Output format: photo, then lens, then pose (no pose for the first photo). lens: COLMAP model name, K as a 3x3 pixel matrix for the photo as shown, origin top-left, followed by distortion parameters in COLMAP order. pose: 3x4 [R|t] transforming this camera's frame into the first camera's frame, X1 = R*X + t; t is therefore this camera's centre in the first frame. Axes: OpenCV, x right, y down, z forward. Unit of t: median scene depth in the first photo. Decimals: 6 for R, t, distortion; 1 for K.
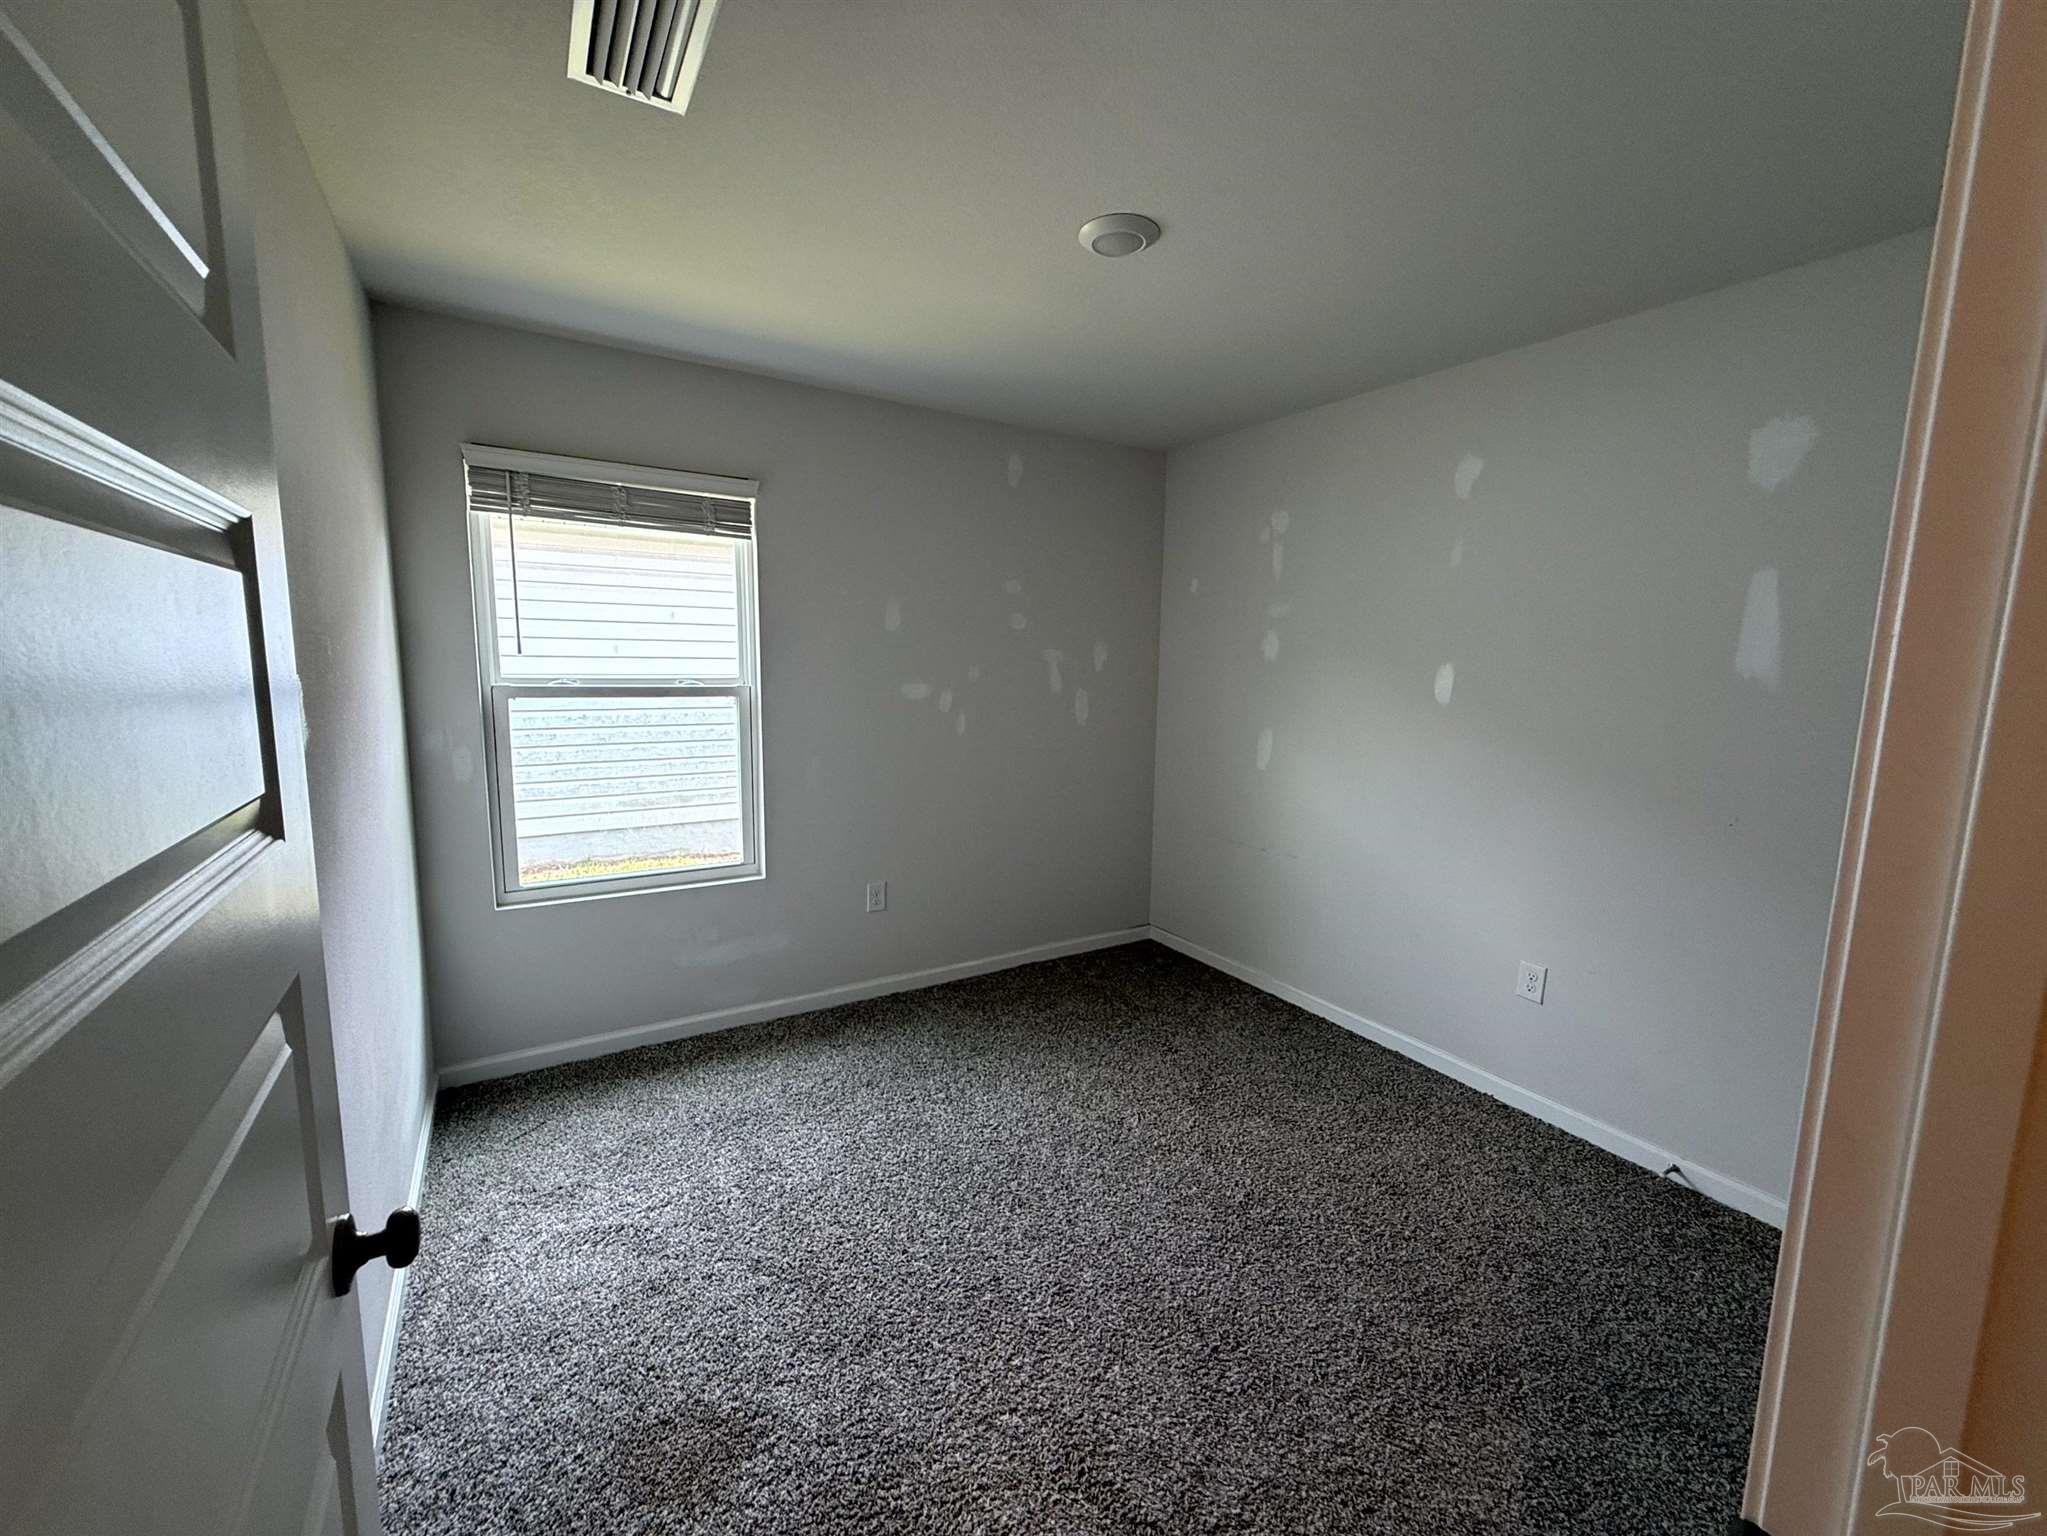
lens RADIAL K [[822.6, 0, 1021.2], [0, 822.6, 769.5], [0, 0, 1]] dist [-0.000348, 0.000331]
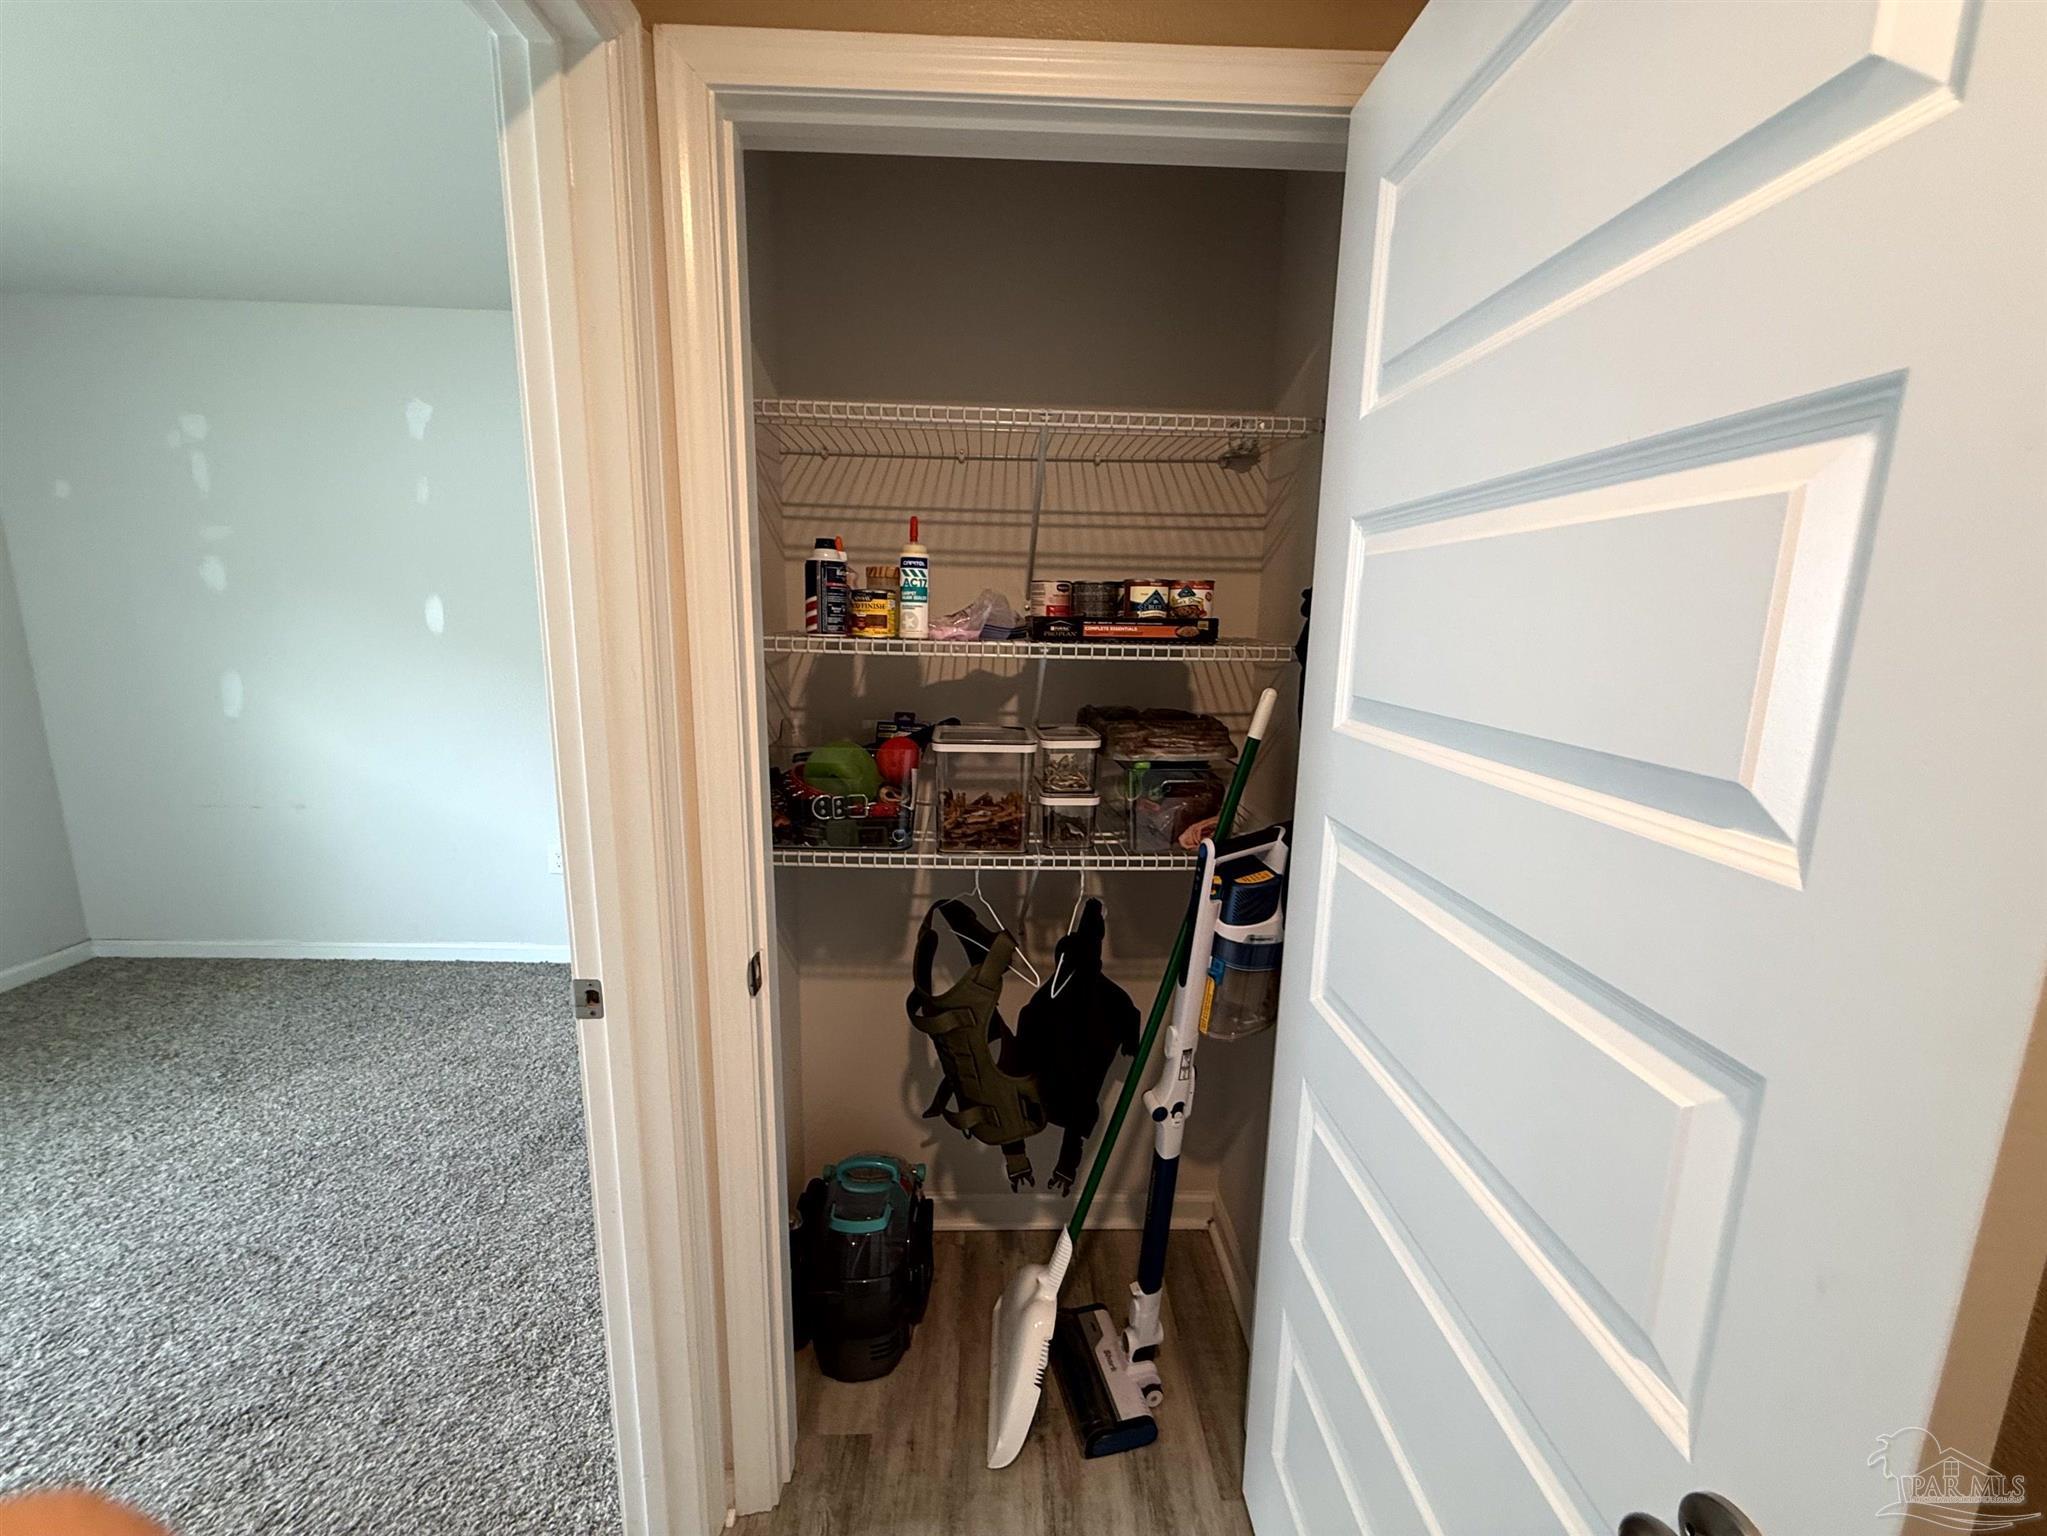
lens RADIAL K [[822.6, 0, 1021.2], [0, 822.6, 769.7], [0, 0, 1]] dist [-0.000348, 0.000331]
pose [[0.499114, -0.167994, 0.850096, -0.049838], [0.104235, 0.985544, 0.133562, 0.029809], [-0.860244, 0.021947, 0.509409, -0.194402]]
